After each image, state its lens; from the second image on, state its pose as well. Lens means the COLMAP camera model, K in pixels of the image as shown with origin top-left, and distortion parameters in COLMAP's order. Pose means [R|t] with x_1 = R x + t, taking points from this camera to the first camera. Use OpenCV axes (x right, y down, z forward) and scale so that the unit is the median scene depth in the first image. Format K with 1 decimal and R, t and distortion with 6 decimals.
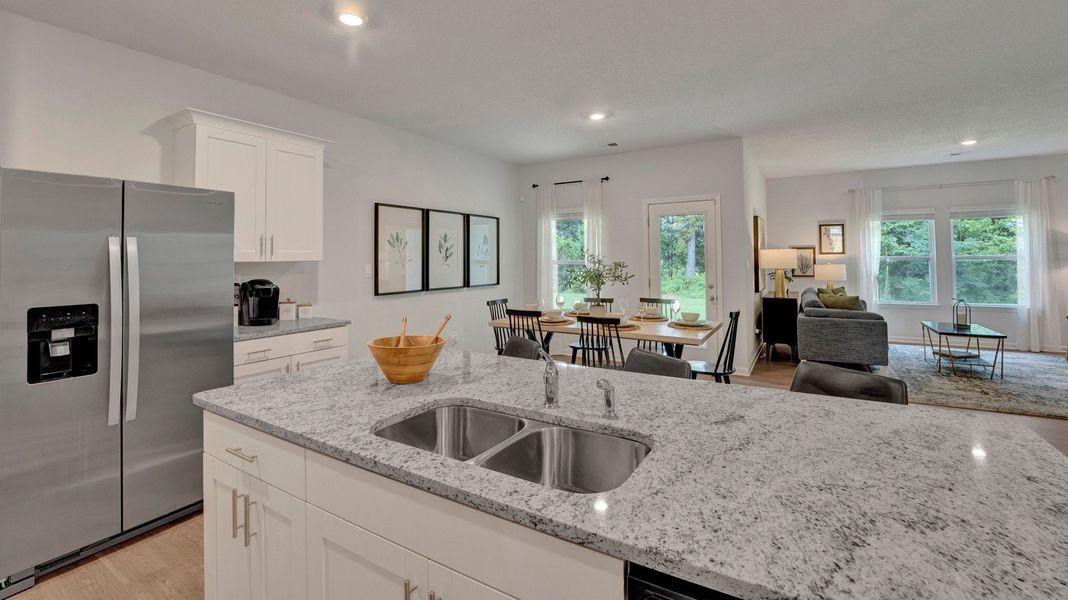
lens RADIAL K [[457.2, 0, 532.3], [0, 457.2, 248.1], [0, 0, 1]] dist [-0.020119, 0.001015]
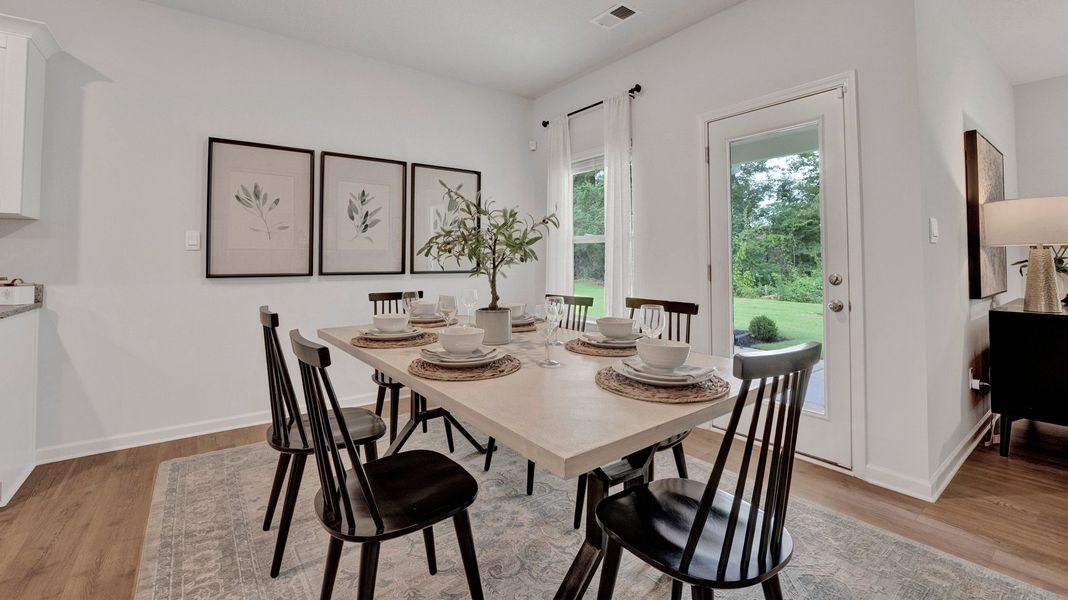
lens RADIAL K [[457.2, 0, 532.3], [0, 457.2, 248.1], [0, 0, 1]] dist [-0.020119, 0.001015]
pose [[0.929483, -0.002678, -0.368856, 0.252540], [0.001442, 0.999992, -0.003627, 0.048522], [0.368863, 0.002839, 0.929480, 0.428255]]
